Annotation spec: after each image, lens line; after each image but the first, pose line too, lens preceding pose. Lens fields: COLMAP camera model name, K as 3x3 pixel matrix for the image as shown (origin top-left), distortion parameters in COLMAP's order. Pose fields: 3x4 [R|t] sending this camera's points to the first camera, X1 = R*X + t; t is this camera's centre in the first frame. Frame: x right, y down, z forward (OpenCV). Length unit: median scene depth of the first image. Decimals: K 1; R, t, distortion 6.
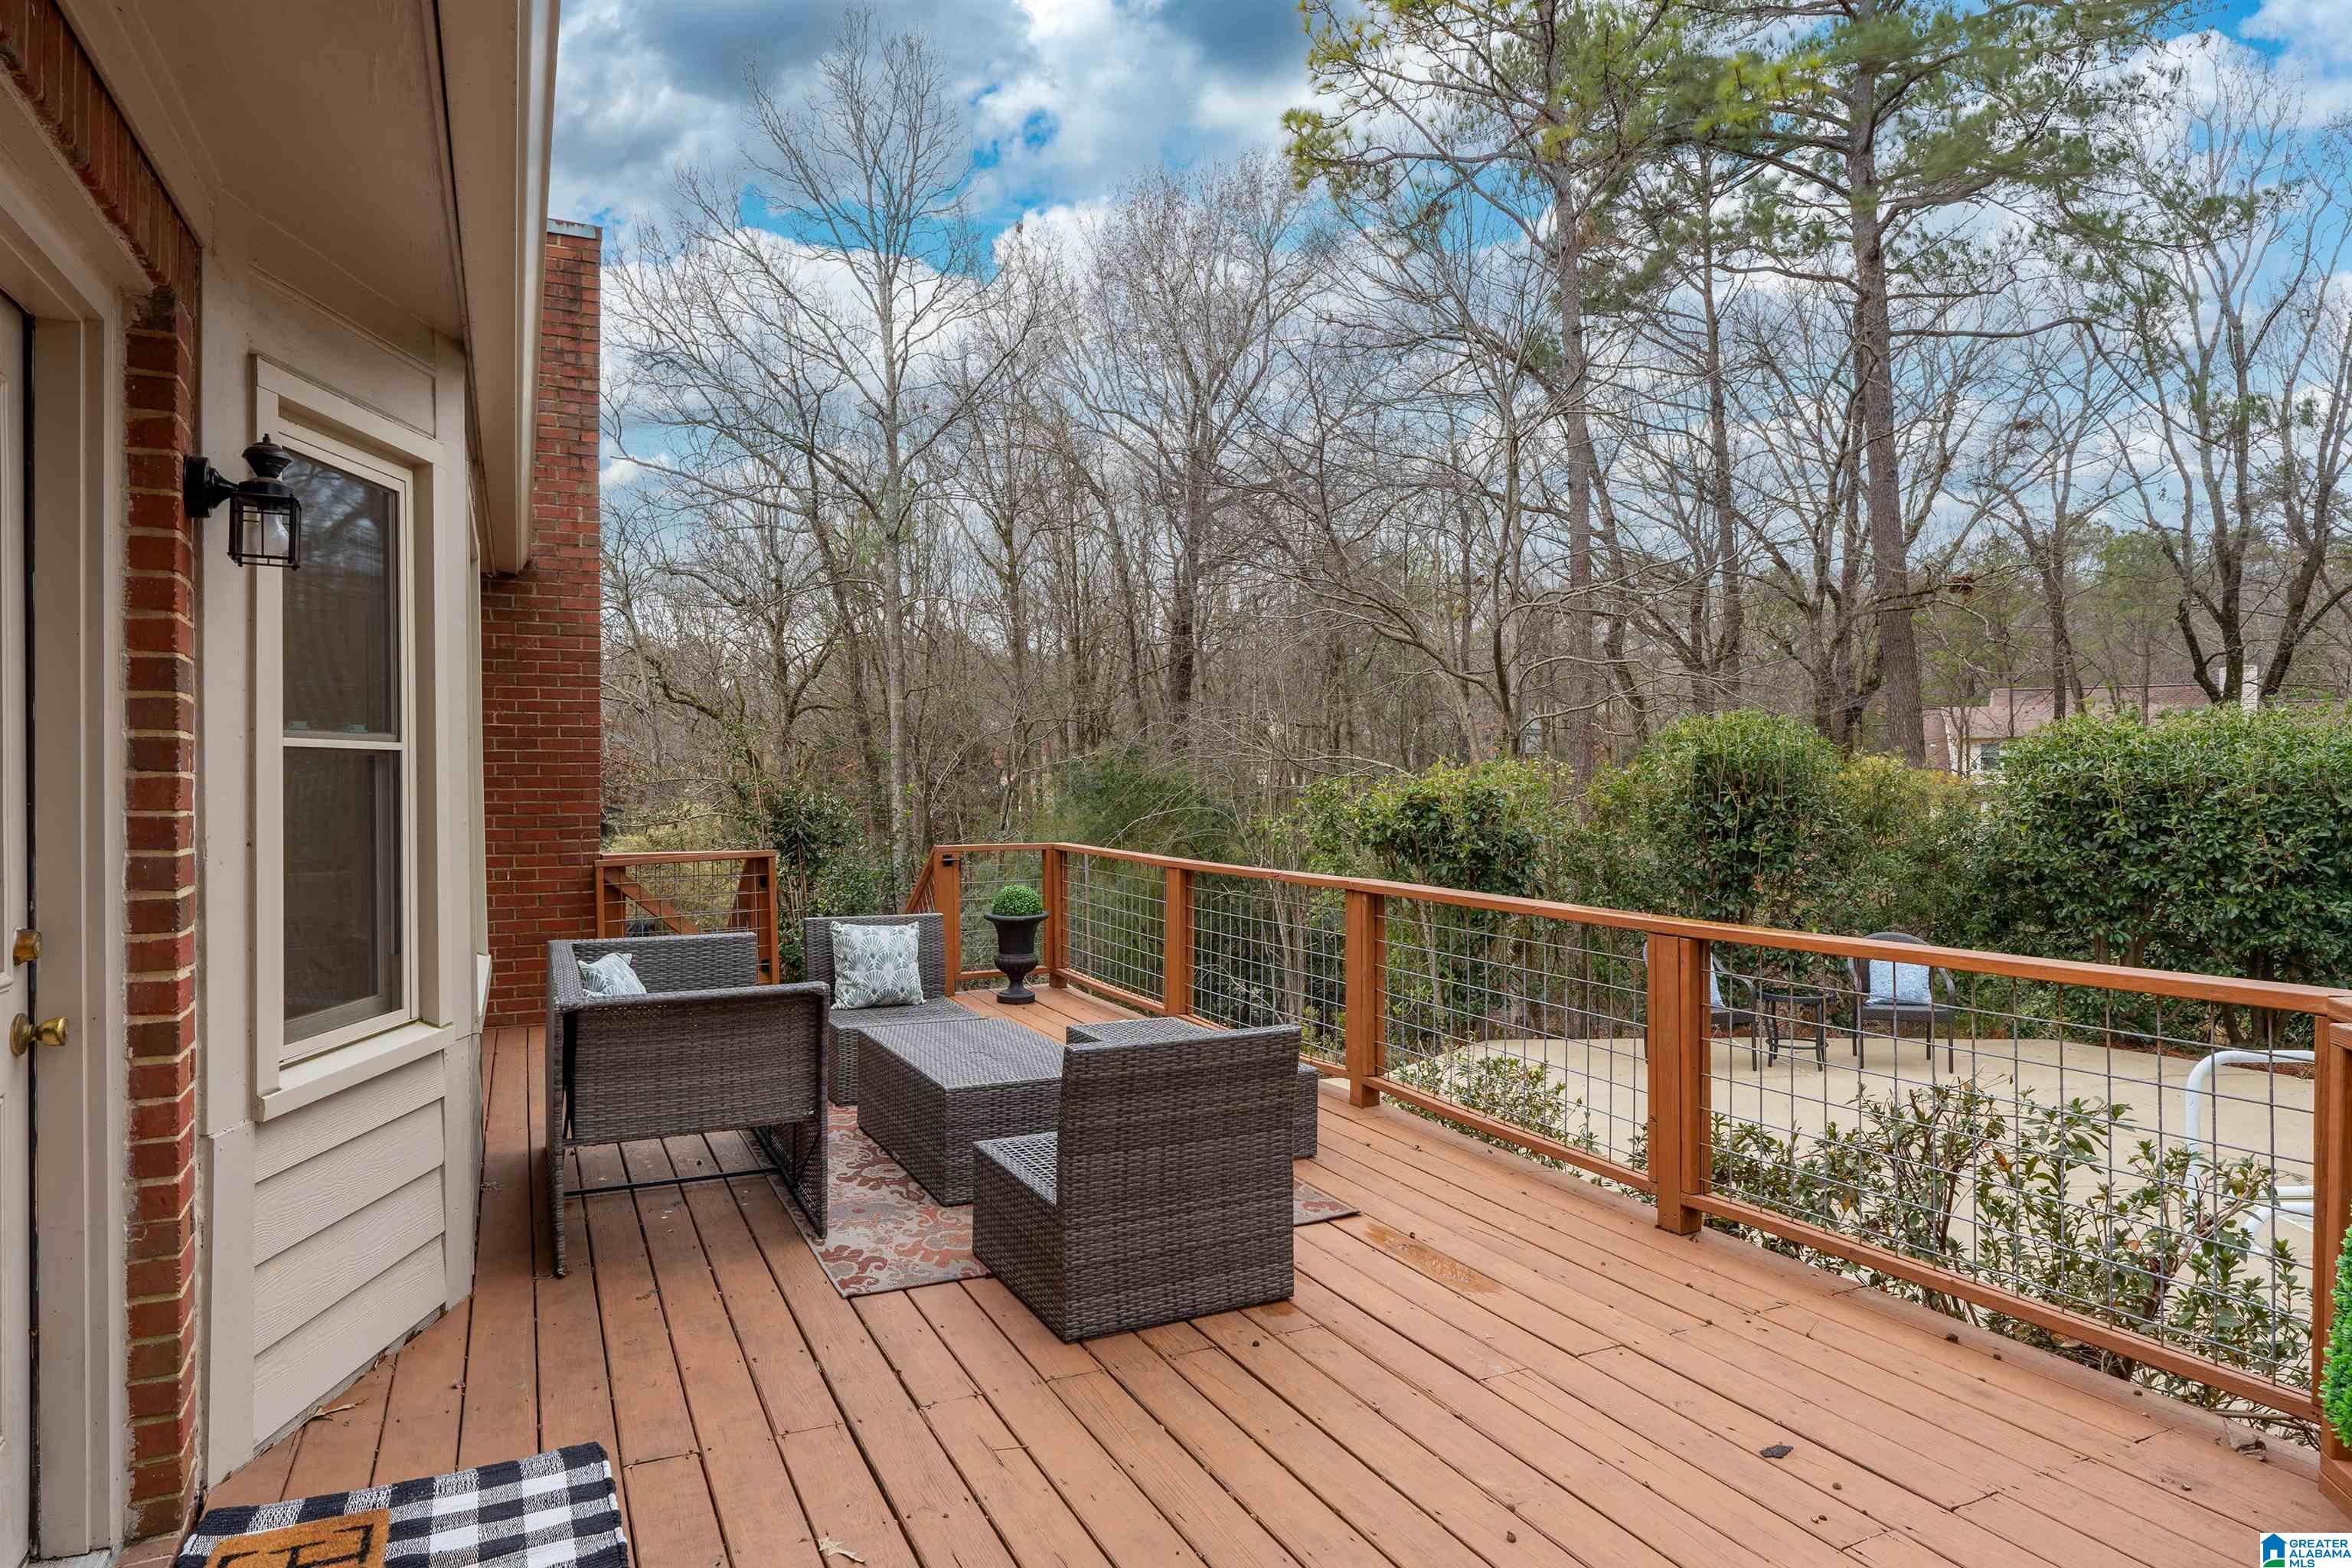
lens RADIAL K [[1411.0, 0, 1175.8], [0, 1411.0, 777.1], [0, 0, 1]] dist [-0.000174, 0.000012]
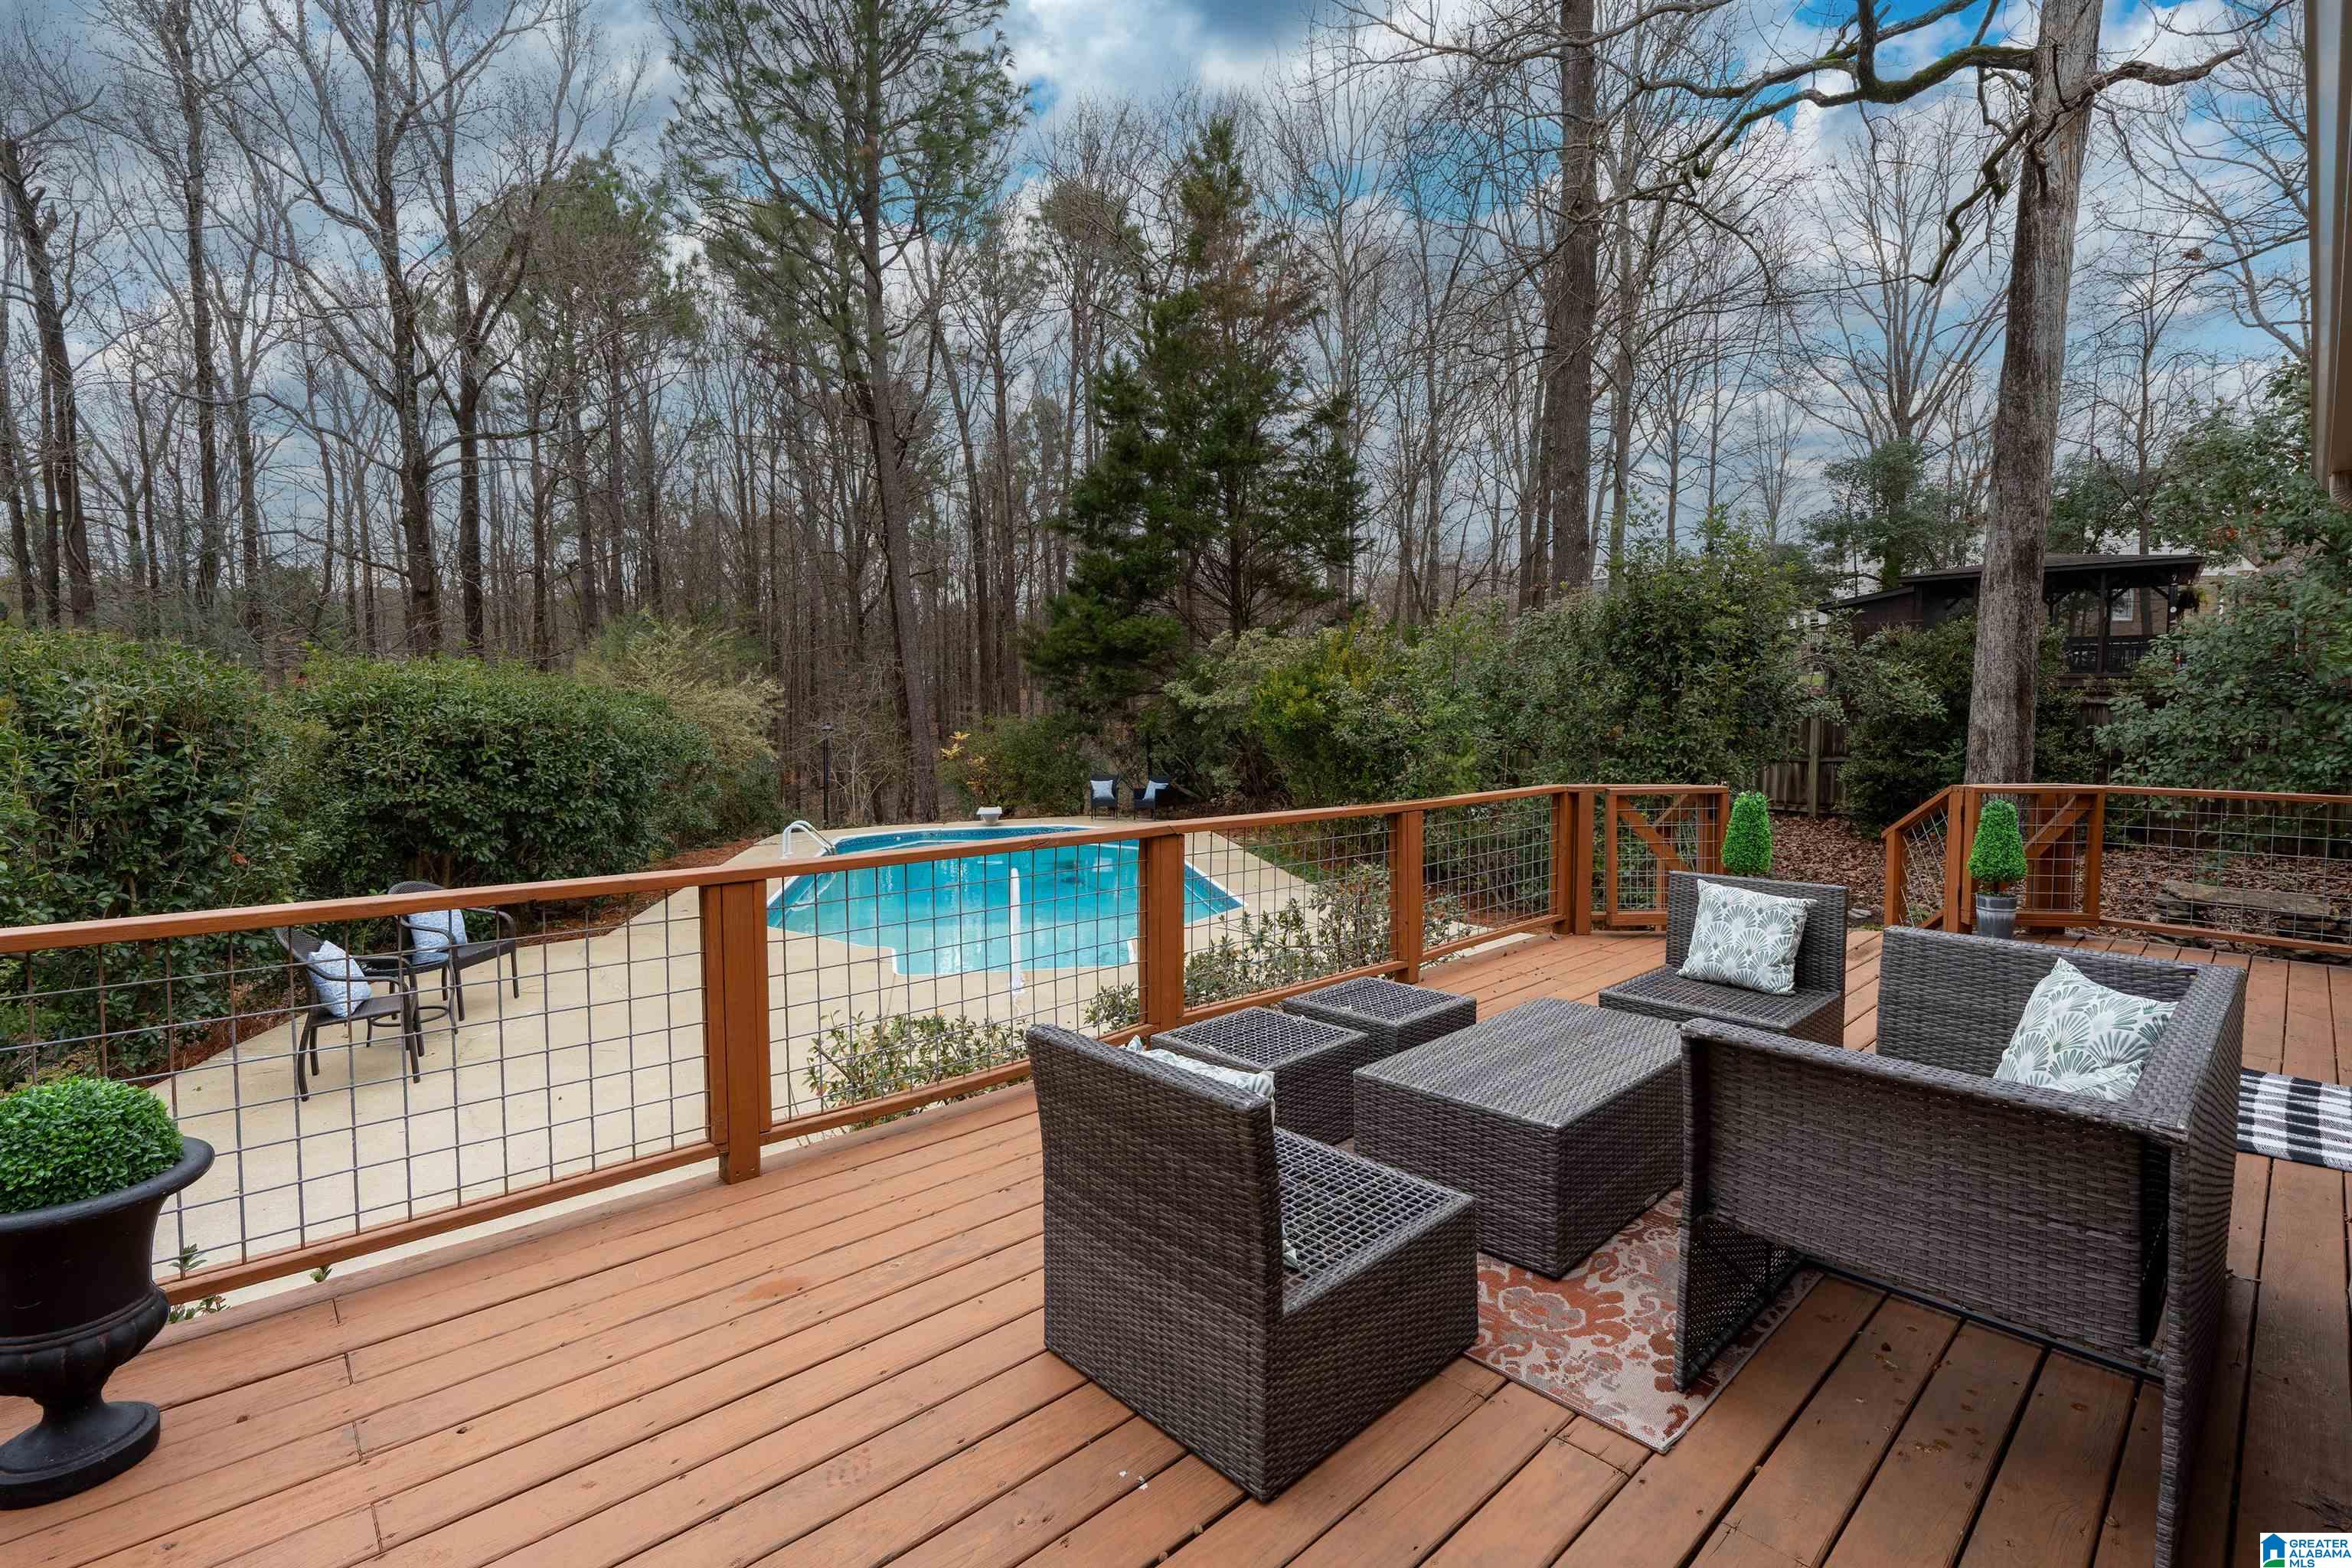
lens RADIAL K [[1074.3, 0, 1174.2], [0, 1074.3, 792.7], [0, 0, 1]] dist [0.002728, -0.000015]
pose [[-0.313903, -0.065095, 0.947221, -0.634081], [0.003088, 0.997572, 0.069578, -0.000853], [-0.949450, 0.024765, -0.312939, 1.360292]]
